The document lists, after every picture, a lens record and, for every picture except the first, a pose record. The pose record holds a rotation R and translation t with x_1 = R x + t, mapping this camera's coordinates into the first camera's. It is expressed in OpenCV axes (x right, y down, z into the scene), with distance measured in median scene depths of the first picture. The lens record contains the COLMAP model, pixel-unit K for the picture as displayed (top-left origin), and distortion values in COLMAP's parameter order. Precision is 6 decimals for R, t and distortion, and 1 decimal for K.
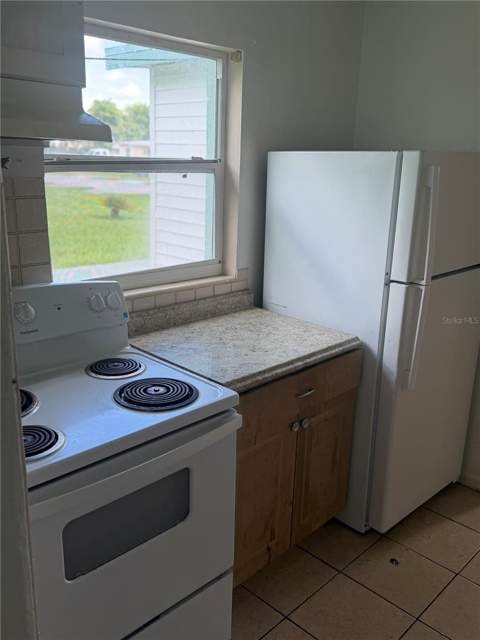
lens RADIAL K [[574.2, 0, 238.2], [0, 574.2, 330.9], [0, 0, 1]] dist [0.139546, -0.207226]
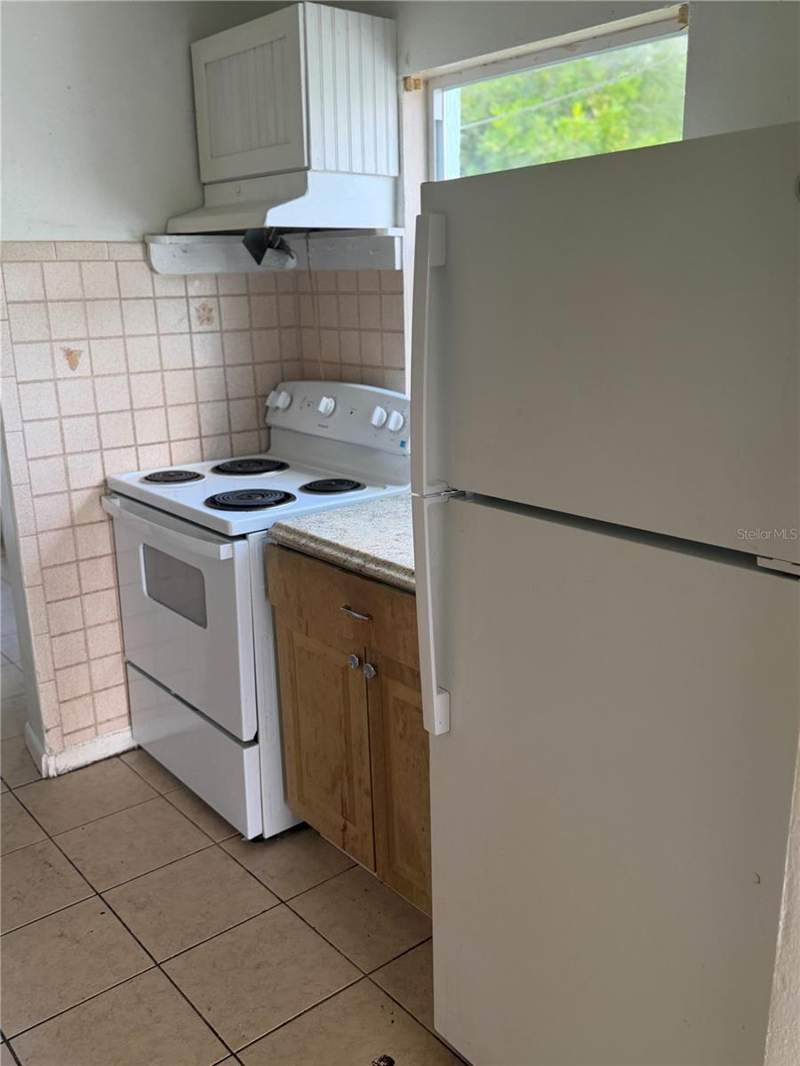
lens RADIAL K [[965.4, 0, 403.0], [0, 965.4, 549.7], [0, 0, 1]] dist [0.248271, -0.452412]
pose [[-0.116135, 0.250319, -0.961173, 1.140838], [-0.278170, 0.920797, 0.273414, -0.263442], [0.953485, 0.299122, -0.037306, 1.114361]]
